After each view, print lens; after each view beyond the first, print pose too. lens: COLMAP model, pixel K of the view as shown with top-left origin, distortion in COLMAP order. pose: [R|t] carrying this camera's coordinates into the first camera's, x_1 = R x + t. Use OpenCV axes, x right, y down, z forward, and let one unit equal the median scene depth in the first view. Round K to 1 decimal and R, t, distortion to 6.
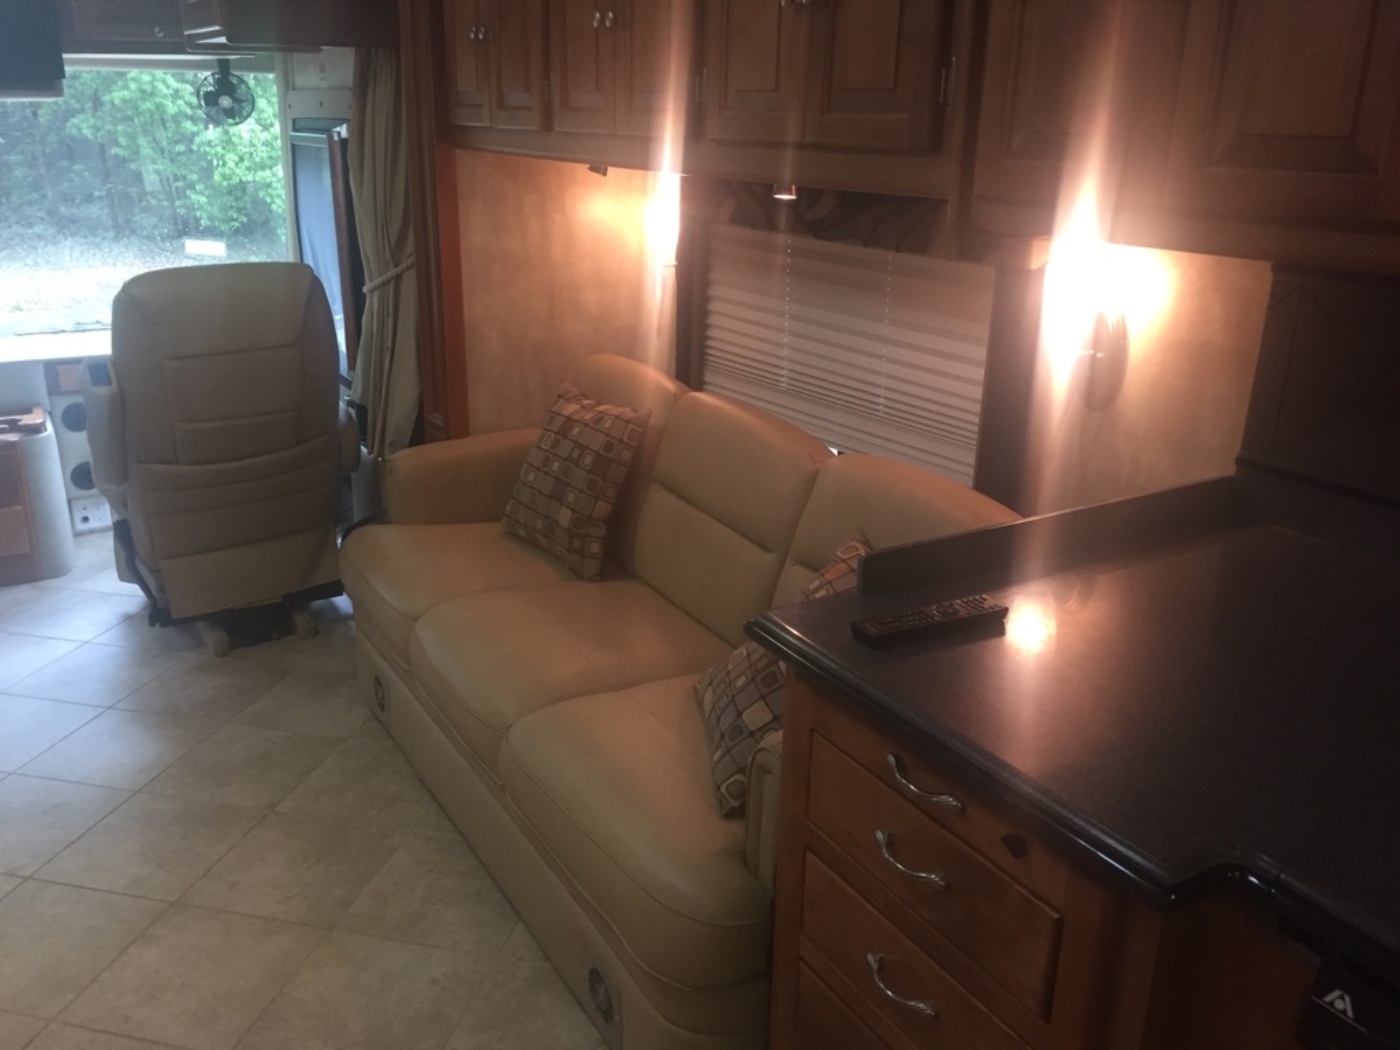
lens RADIAL K [[1179.5, 0, 702.4], [0, 1179.5, 520.4], [0, 0, 1]] dist [0.087448, -0.130382]
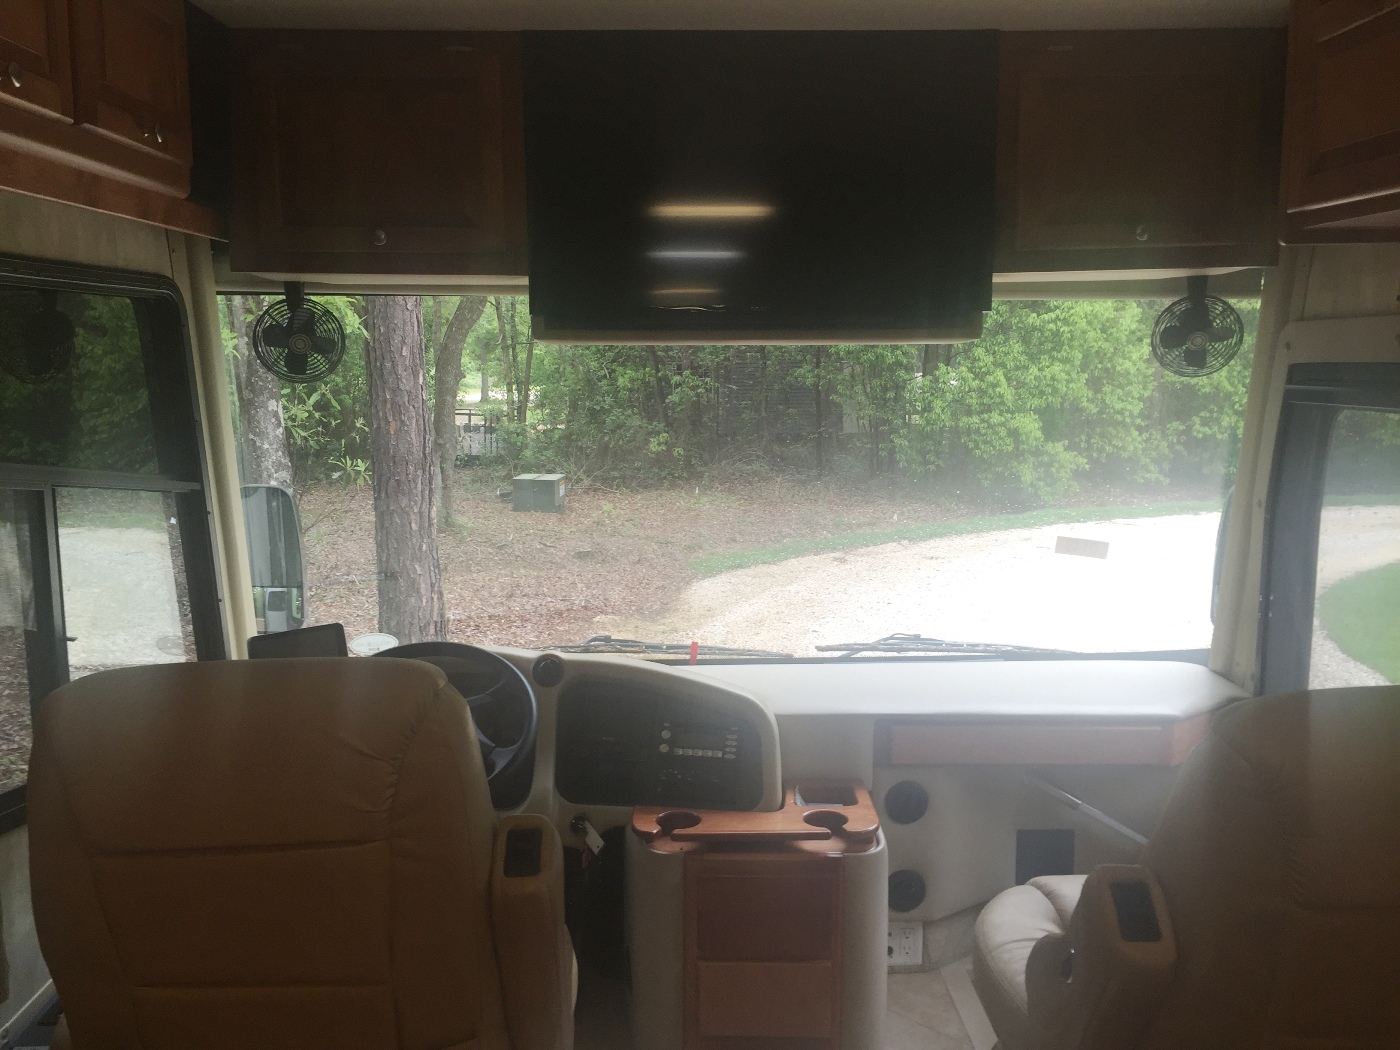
lens RADIAL K [[1192.0, 0, 700.0], [0, 1192.0, 525.0], [0, 0, 1]] dist [0.081234, 0.000935]
pose [[0.863415, 0.056218, -0.501352, -0.371422], [-0.150594, 0.977184, -0.149775, -0.150168], [0.481493, 0.204818, 0.852182, 0.437946]]
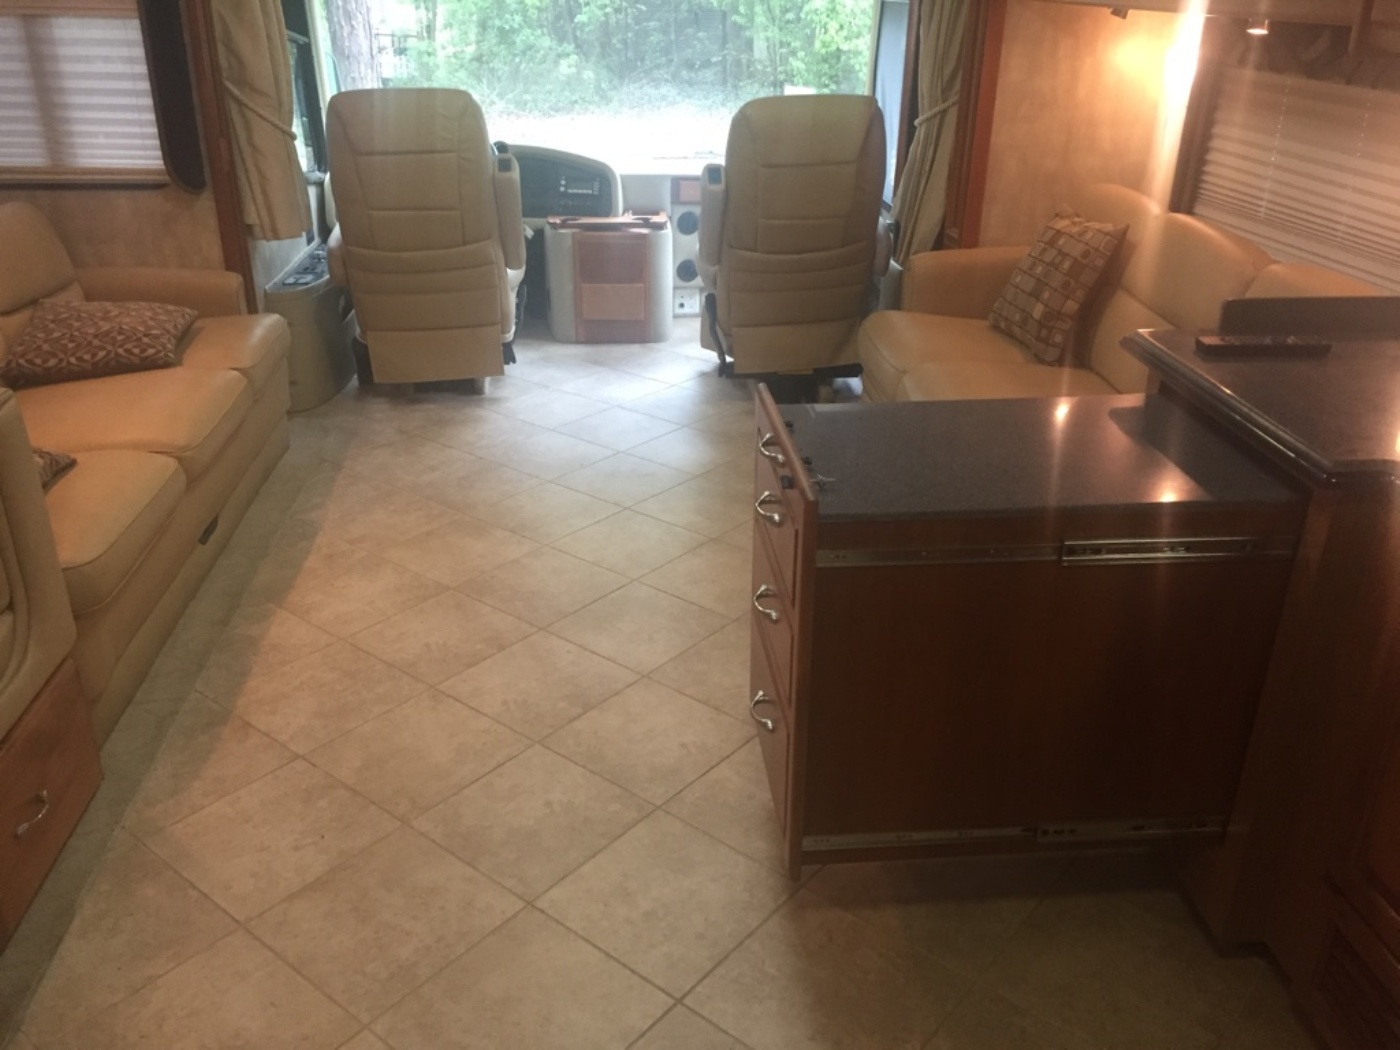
lens RADIAL K [[1179.5, 0, 702.4], [0, 1179.5, 520.4], [0, 0, 1]] dist [0.087448, -0.130382]
pose [[0.895330, 0.180833, -0.407042, 0.088510], [-0.141662, 0.982032, 0.124680, 0.083600], [0.422274, -0.053967, 0.904860, -0.211765]]
